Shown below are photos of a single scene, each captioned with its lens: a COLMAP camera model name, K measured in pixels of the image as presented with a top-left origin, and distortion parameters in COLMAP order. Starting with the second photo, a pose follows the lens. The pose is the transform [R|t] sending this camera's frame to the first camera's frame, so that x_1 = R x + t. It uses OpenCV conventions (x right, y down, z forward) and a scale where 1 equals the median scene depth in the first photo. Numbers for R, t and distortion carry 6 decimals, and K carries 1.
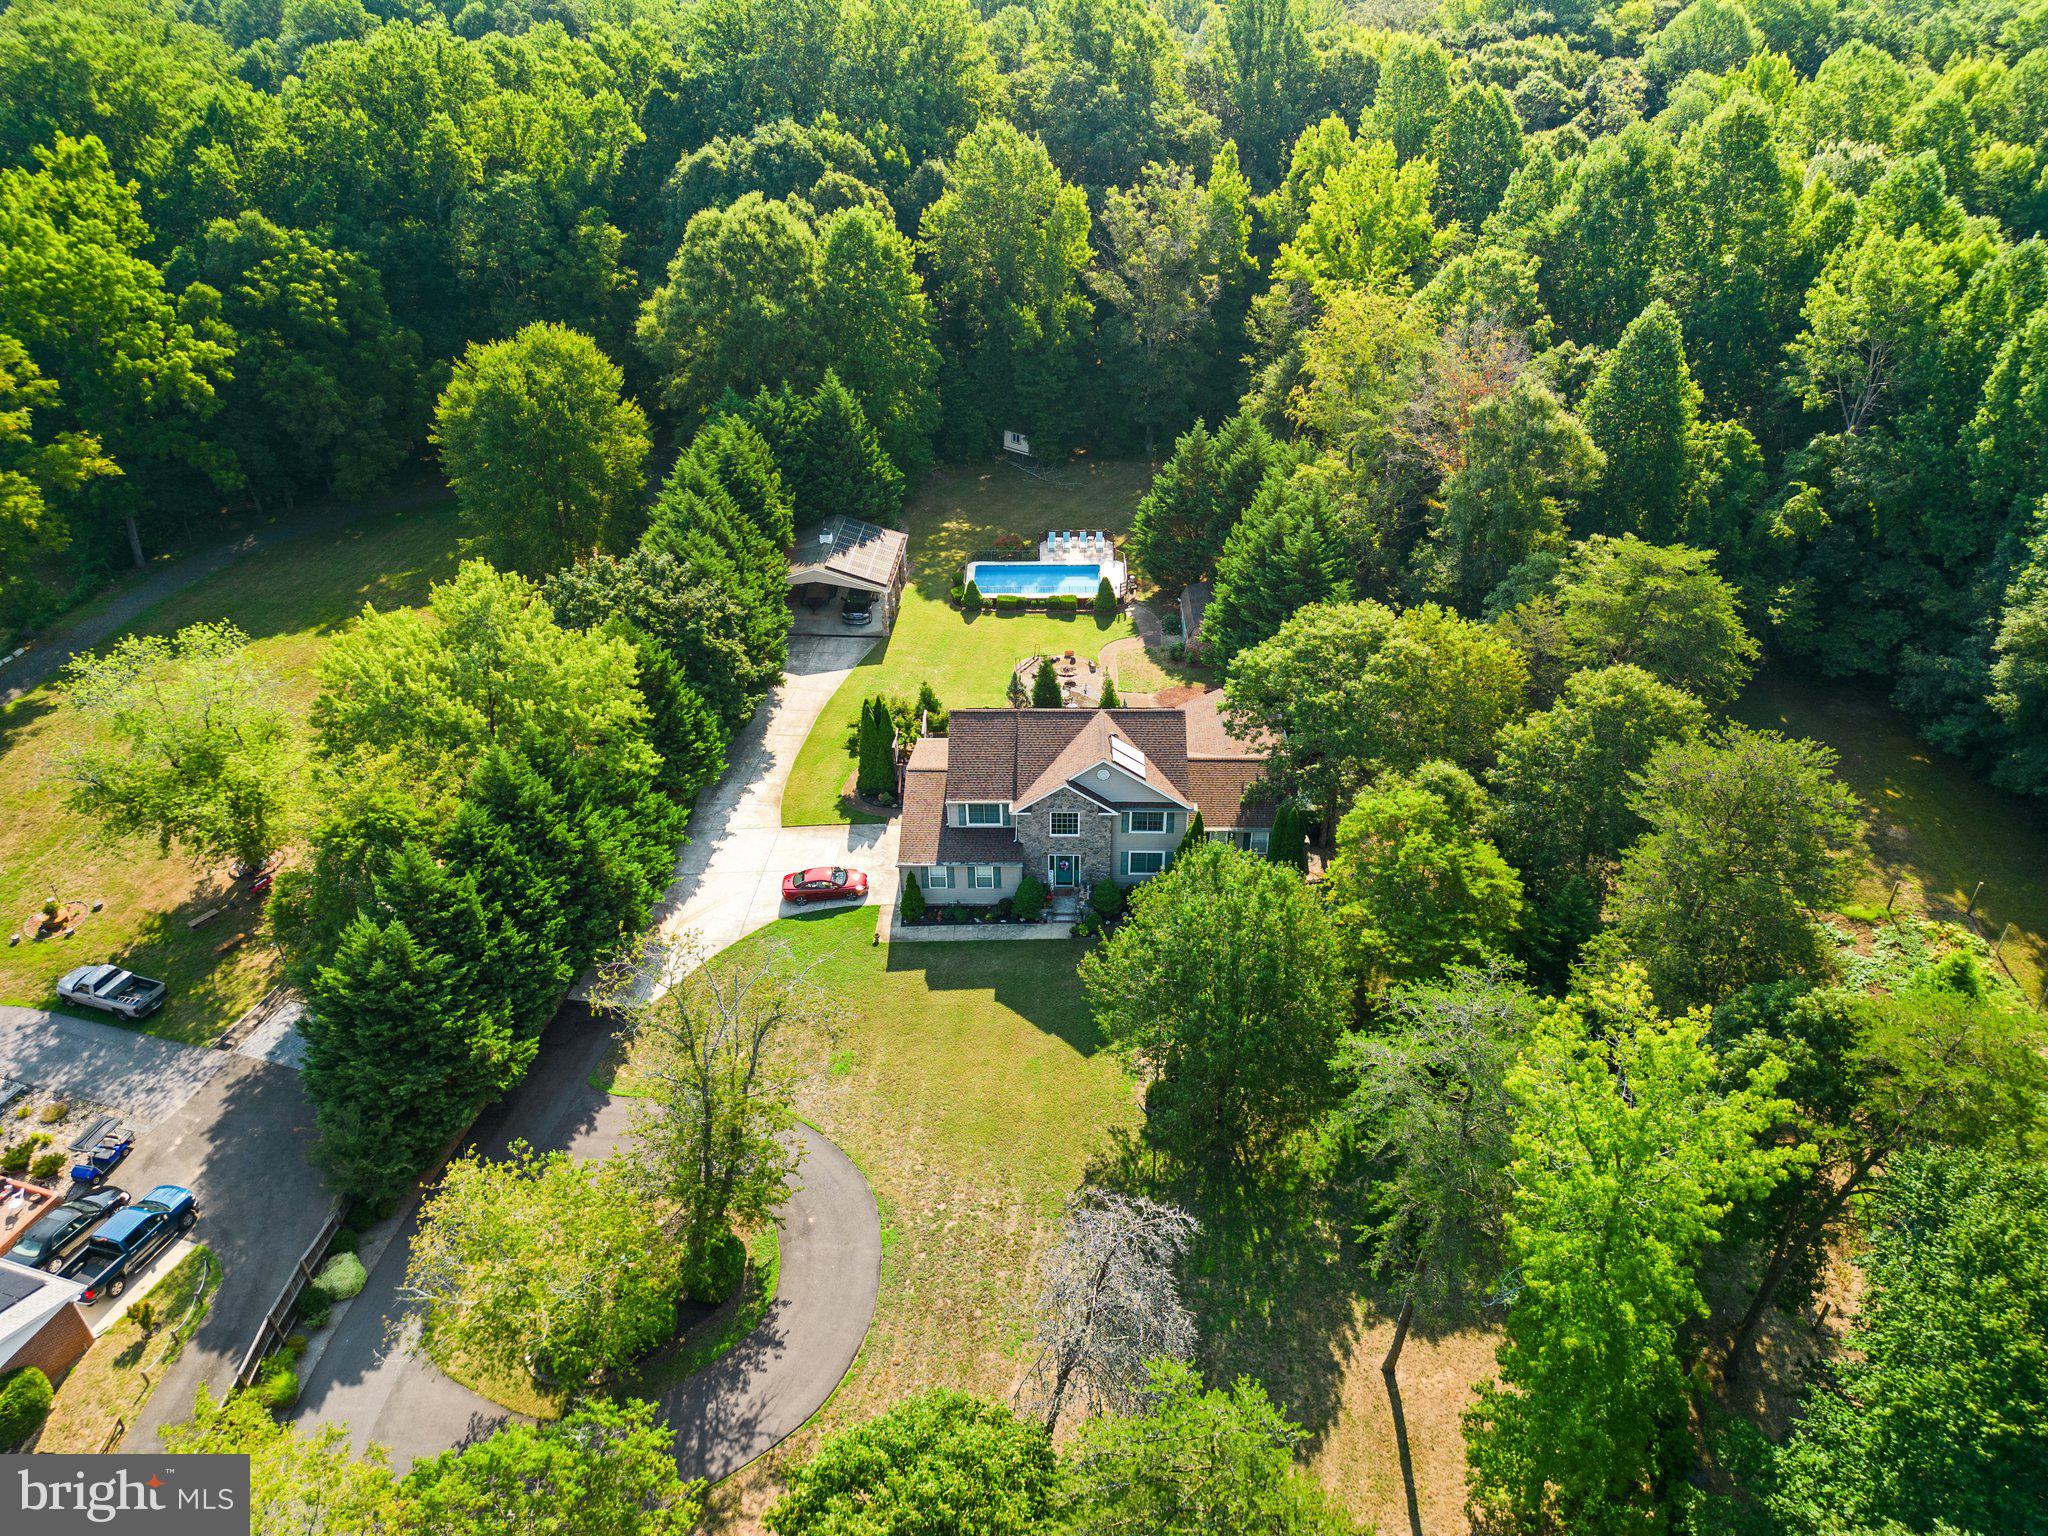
lens RADIAL K [[1438.9, 0, 1028.4], [0, 1438.9, 773.4], [0, 0, 1]] dist [0.070190, -0.065198]
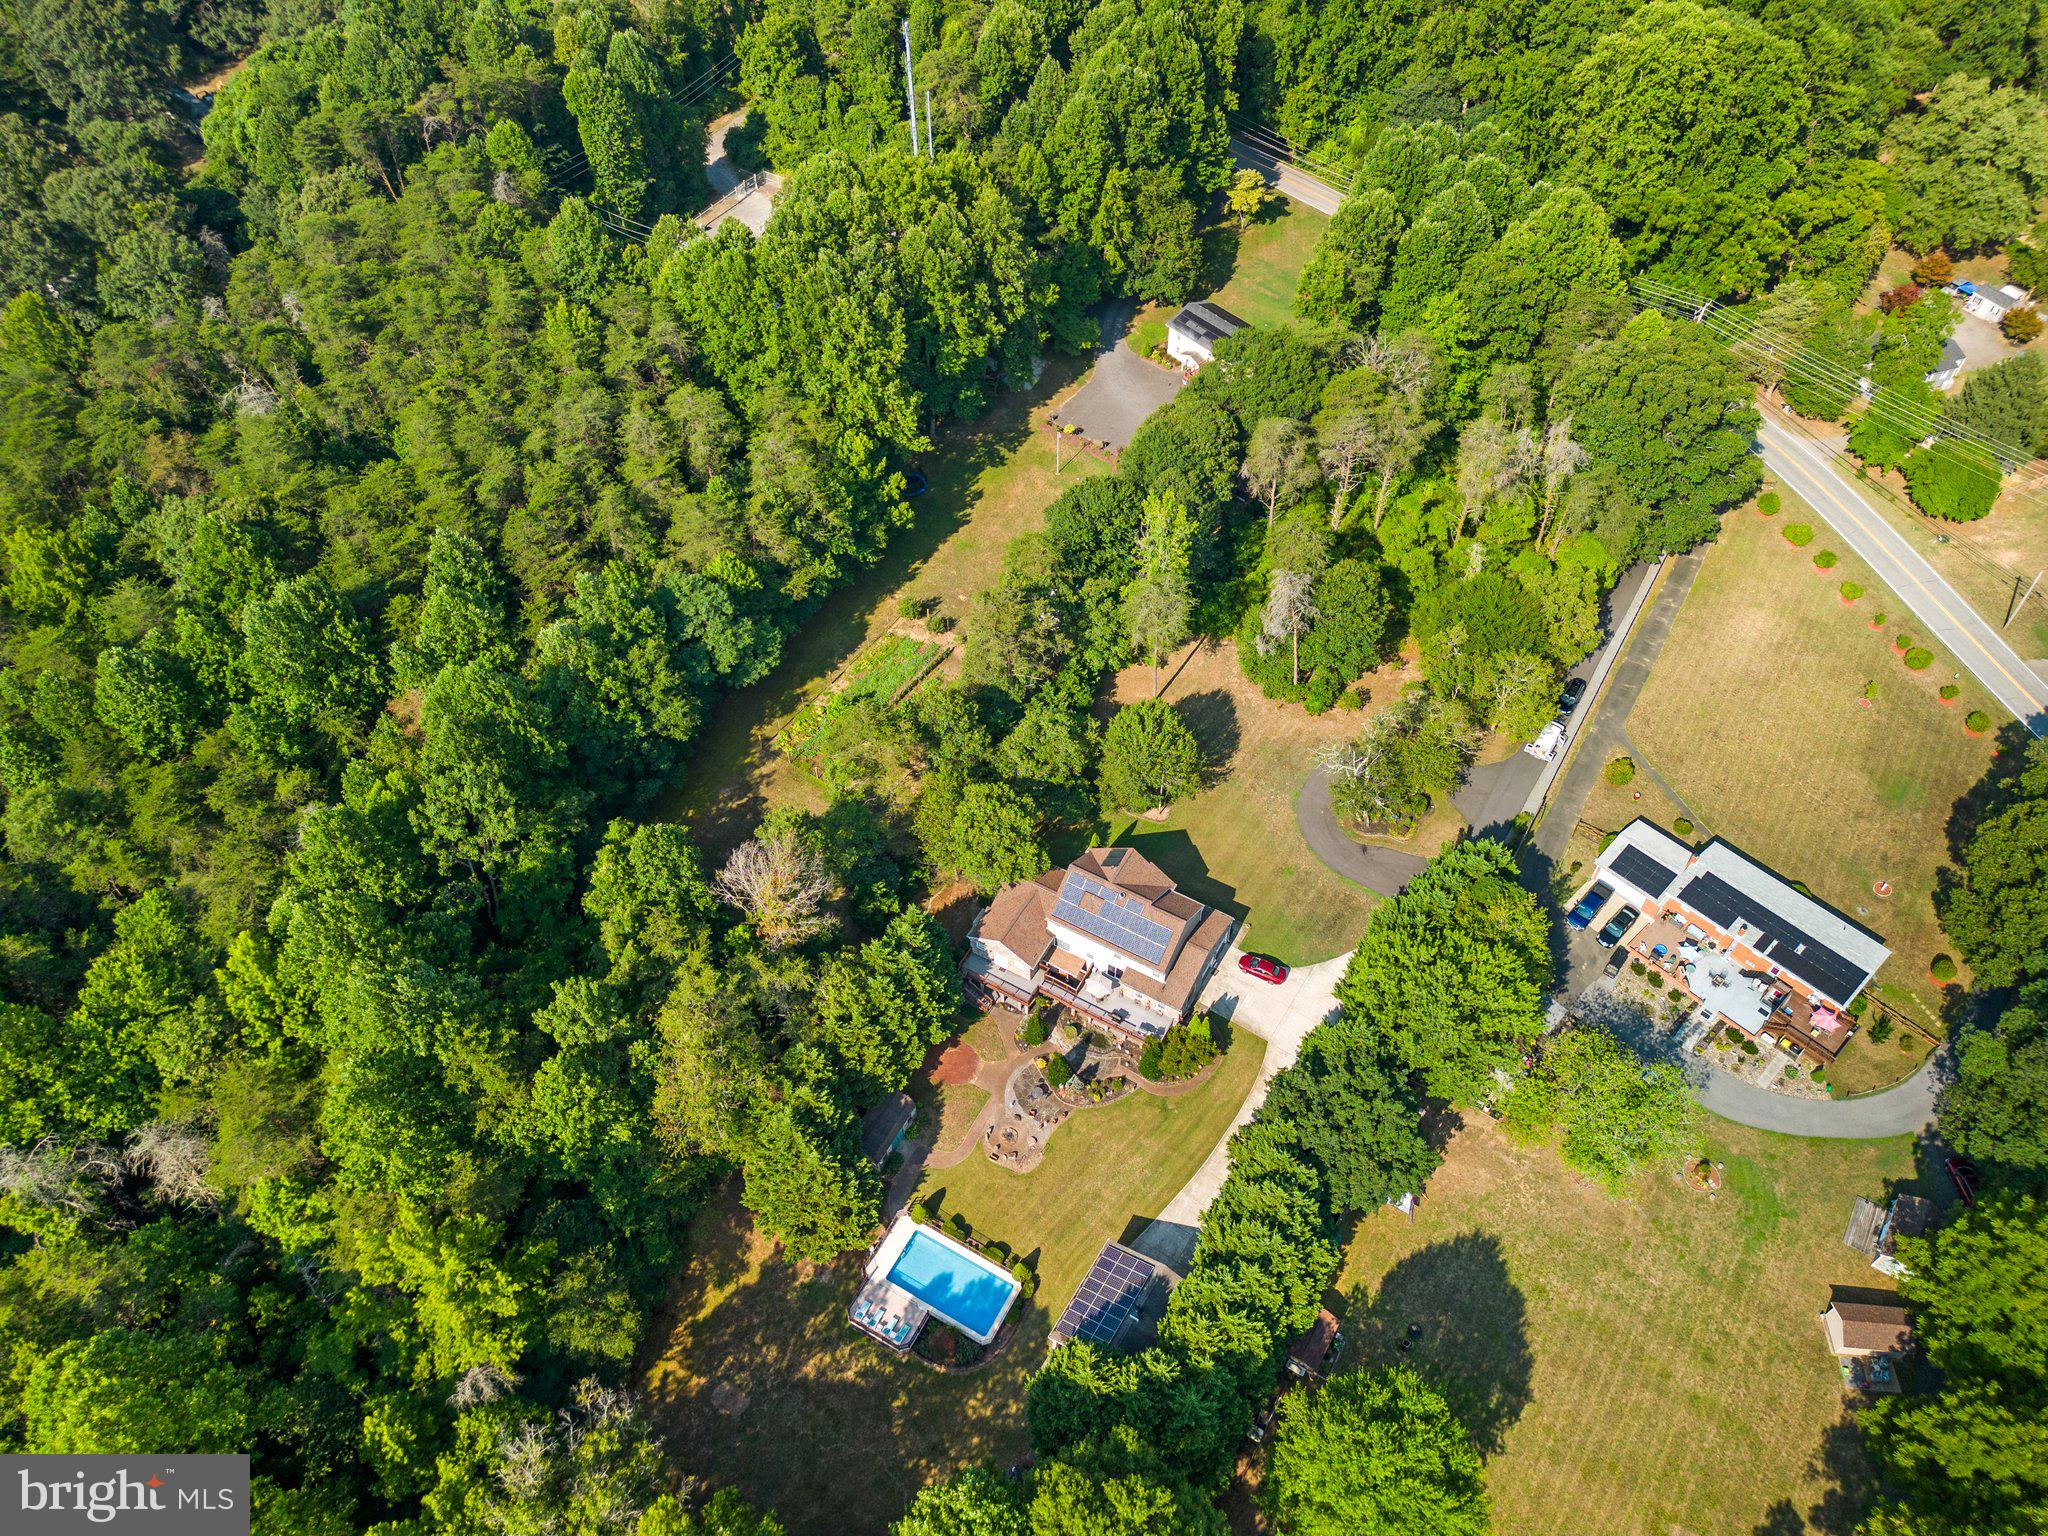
lens RADIAL K [[1438.9, 0, 1030.4], [0, 1438.9, 765.1], [0, 0, 1]] dist [0.070190, -0.065198]
pose [[-0.878636, -0.352004, 0.322632, -0.323778], [0.281849, 0.163082, 0.945498, -1.496303], [-0.385434, 0.921682, -0.044078, 0.818741]]
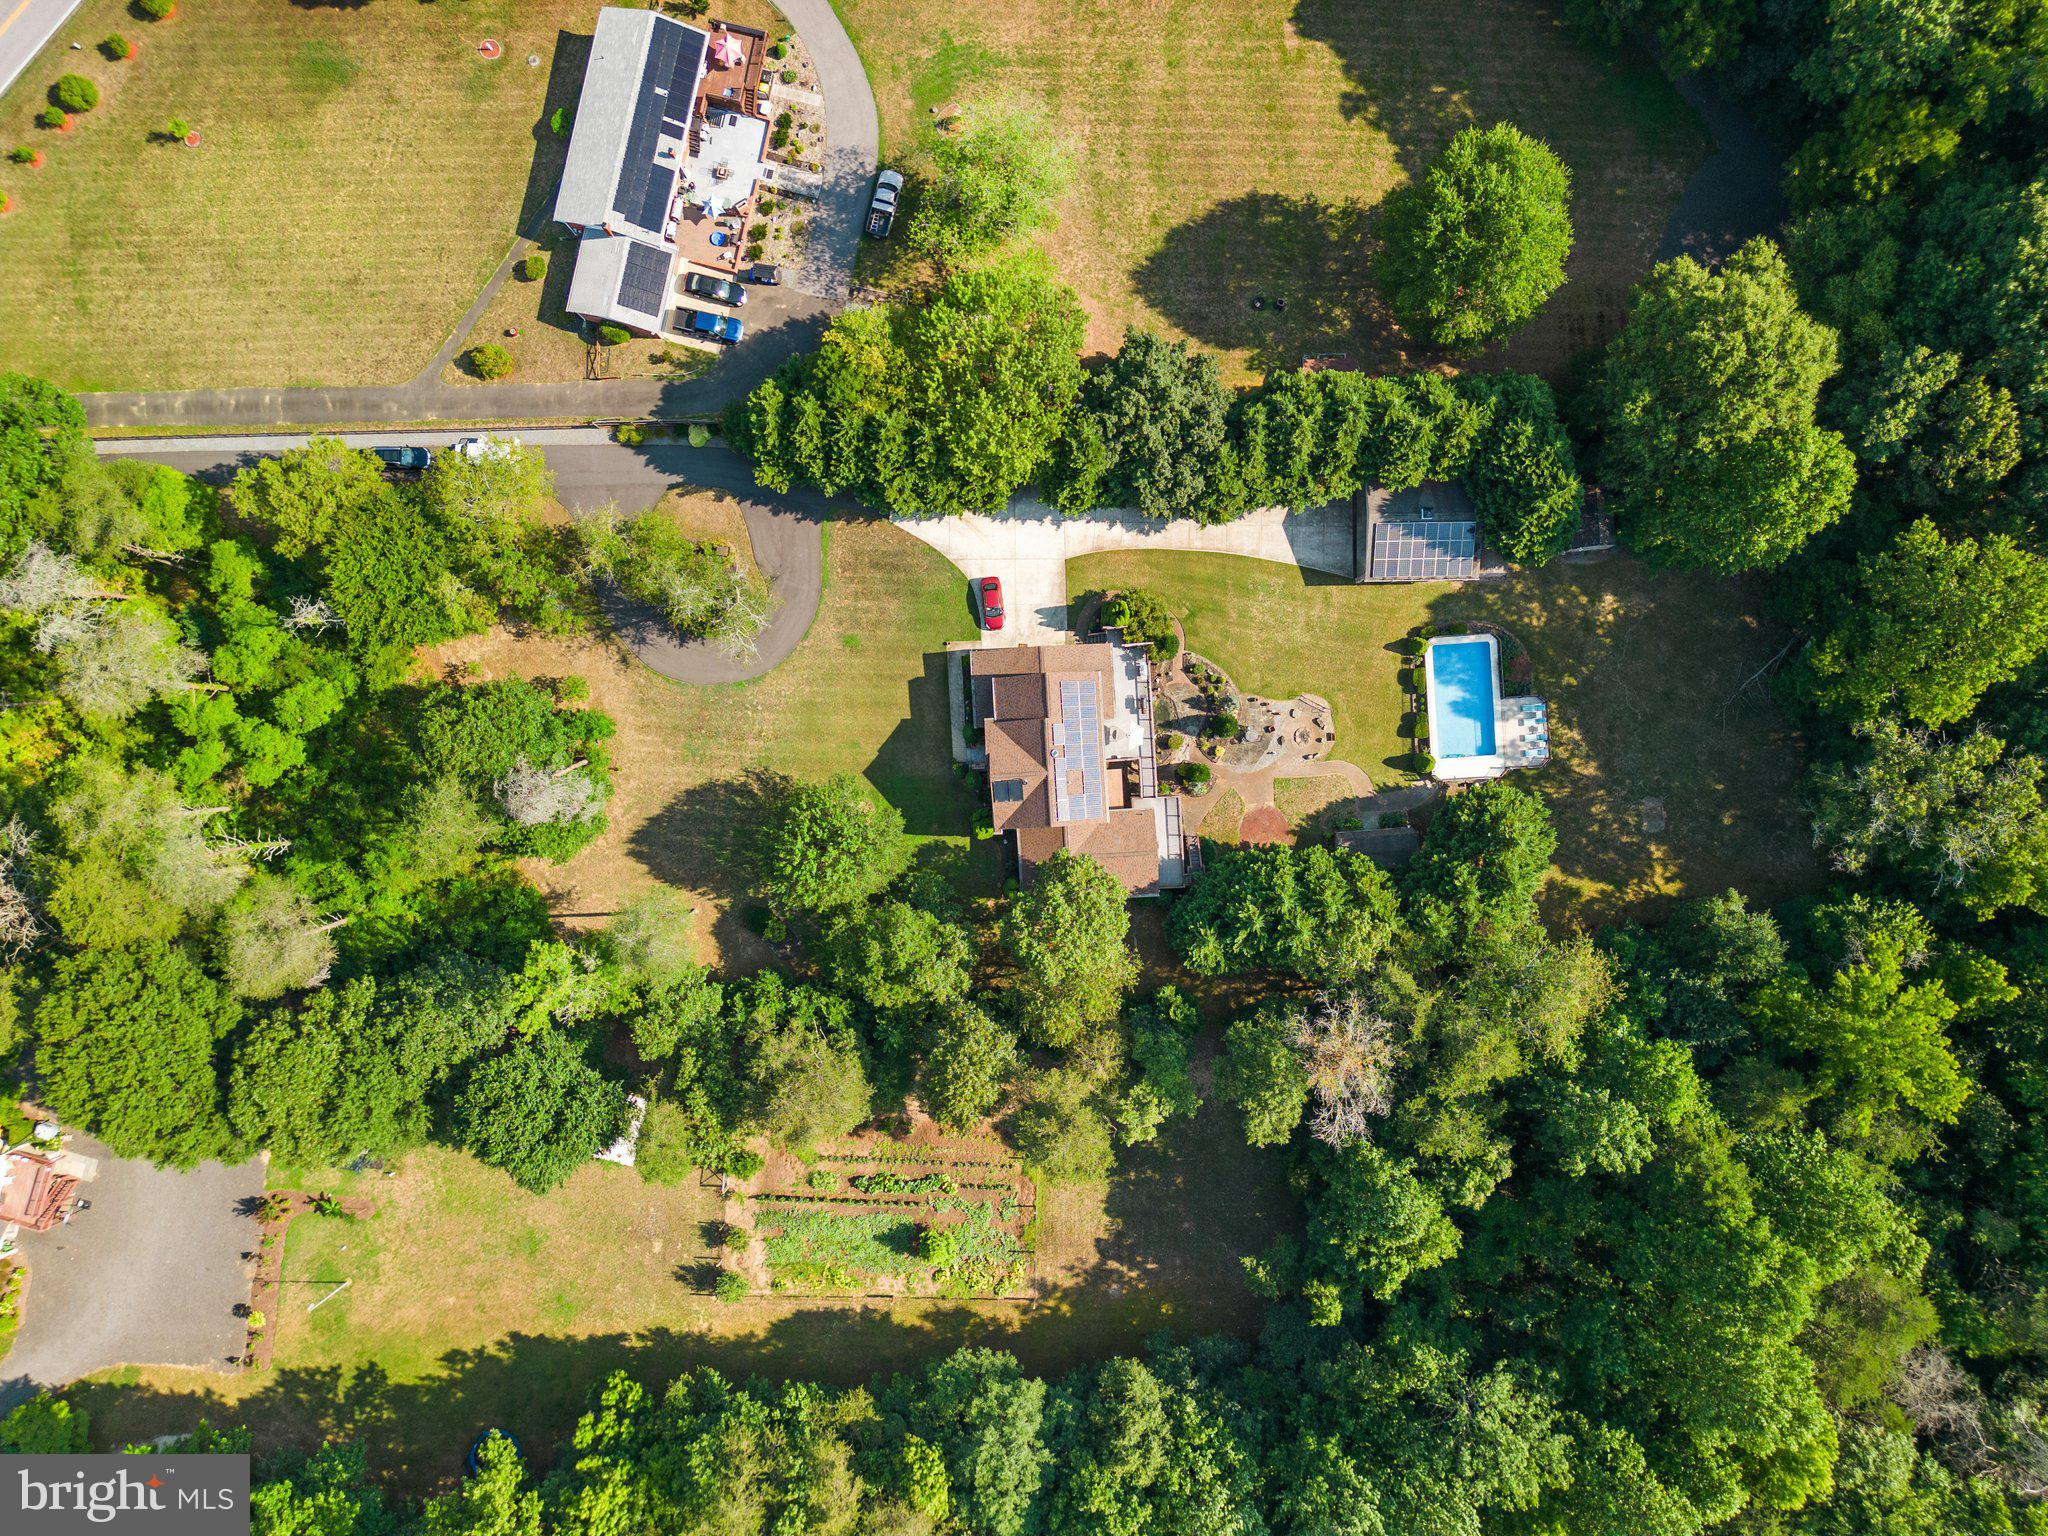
lens RADIAL K [[1438.9, 0, 1016.3], [0, 1438.9, 775.0], [0, 0, 1]] dist [0.070190, -0.065198]
pose [[0.080954, 0.996524, 0.019632, 0.017013], [-0.549697, 0.028208, 0.834888, -1.082893], [0.831432, -0.078379, 0.550070, 0.109920]]
